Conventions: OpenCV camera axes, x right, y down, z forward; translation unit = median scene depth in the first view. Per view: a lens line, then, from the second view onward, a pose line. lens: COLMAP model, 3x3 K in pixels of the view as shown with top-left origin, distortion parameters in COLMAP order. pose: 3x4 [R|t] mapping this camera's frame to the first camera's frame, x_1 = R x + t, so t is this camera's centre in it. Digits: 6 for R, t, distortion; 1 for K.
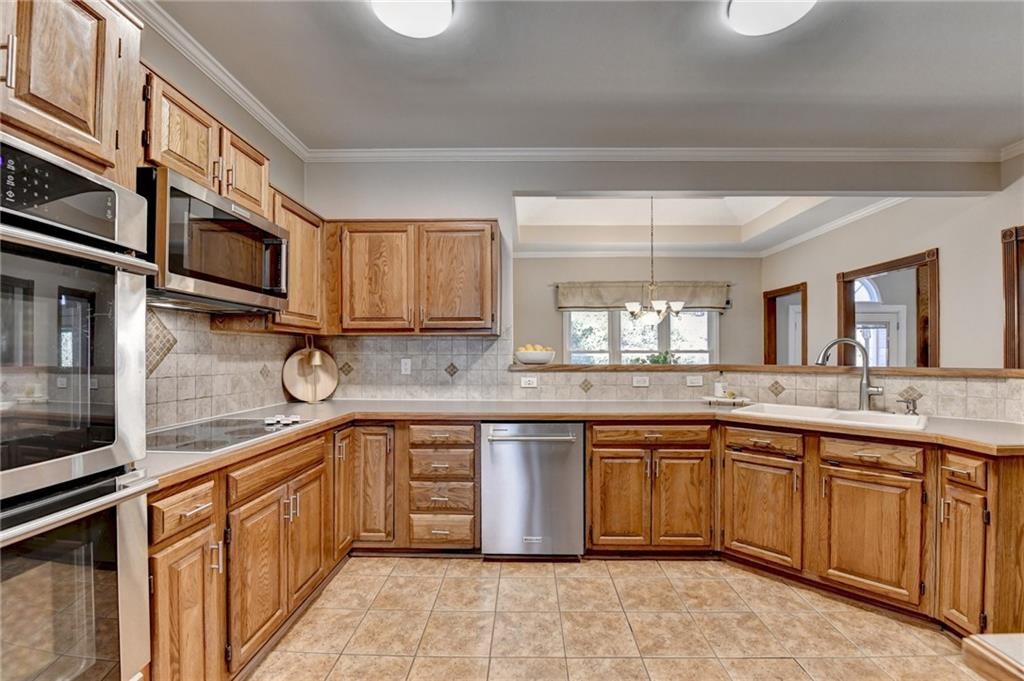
lens RADIAL K [[459.6, 0, 509.6], [0, 459.6, 350.3], [0, 0, 1]] dist [-0.001579, -0.000139]
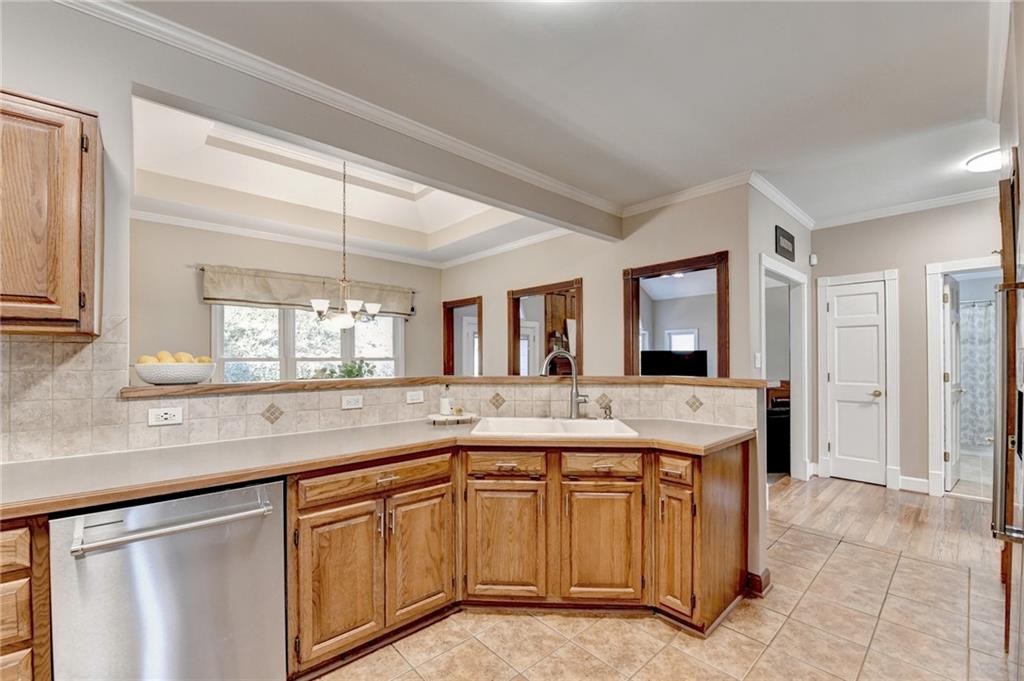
lens RADIAL K [[421.4, 0, 505.3], [0, 421.4, 355.6], [0, 0, 1]] dist [-0.017790, -0.001362]
pose [[0.718183, 0.003018, 0.695848, -0.019625], [-0.005496, 0.999984, 0.001335, -0.013261], [-0.695833, -0.004783, 0.718188, 0.381945]]
